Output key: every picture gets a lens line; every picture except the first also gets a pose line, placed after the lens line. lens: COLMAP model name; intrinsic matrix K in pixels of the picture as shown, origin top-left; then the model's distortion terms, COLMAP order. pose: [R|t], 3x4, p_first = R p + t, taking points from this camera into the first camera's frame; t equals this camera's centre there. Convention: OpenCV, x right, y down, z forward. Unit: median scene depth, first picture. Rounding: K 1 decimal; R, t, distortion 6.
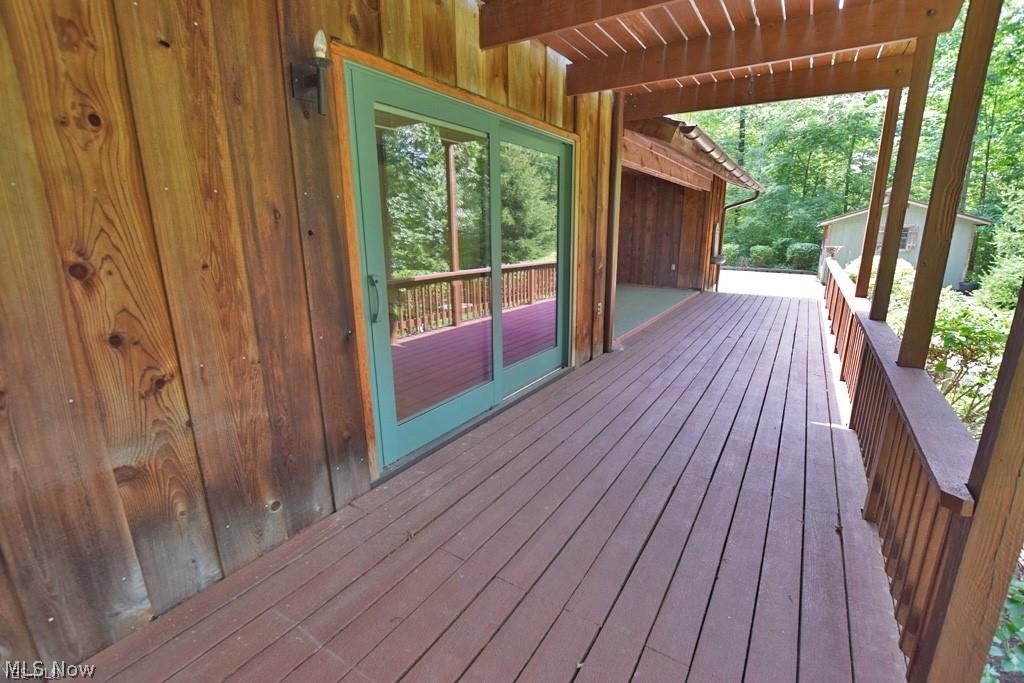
lens RADIAL K [[449.9, 0, 512.4], [0, 449.9, 345.0], [0, 0, 1]] dist [-0.005226, -0.000419]
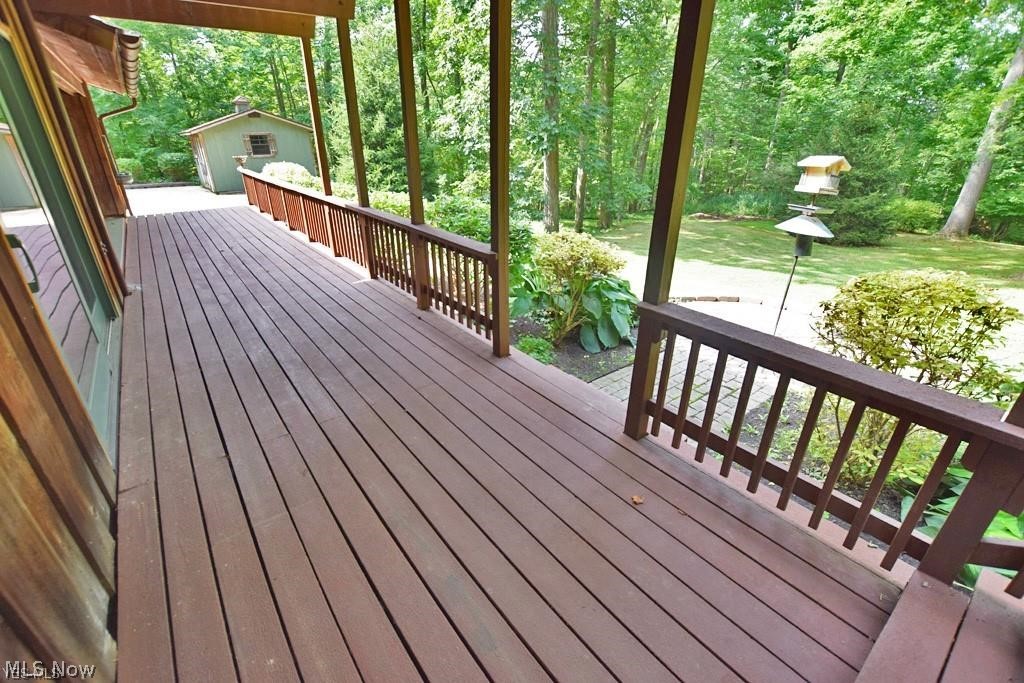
lens RADIAL K [[449.9, 0, 509.3], [0, 449.9, 341.1], [0, 0, 1]] dist [-0.005226, -0.000419]
pose [[0.333615, -0.392701, 0.857022, -0.406687], [0.233159, 0.915233, 0.328612, -0.018080], [-0.913421, 0.090192, 0.396897, -0.053346]]
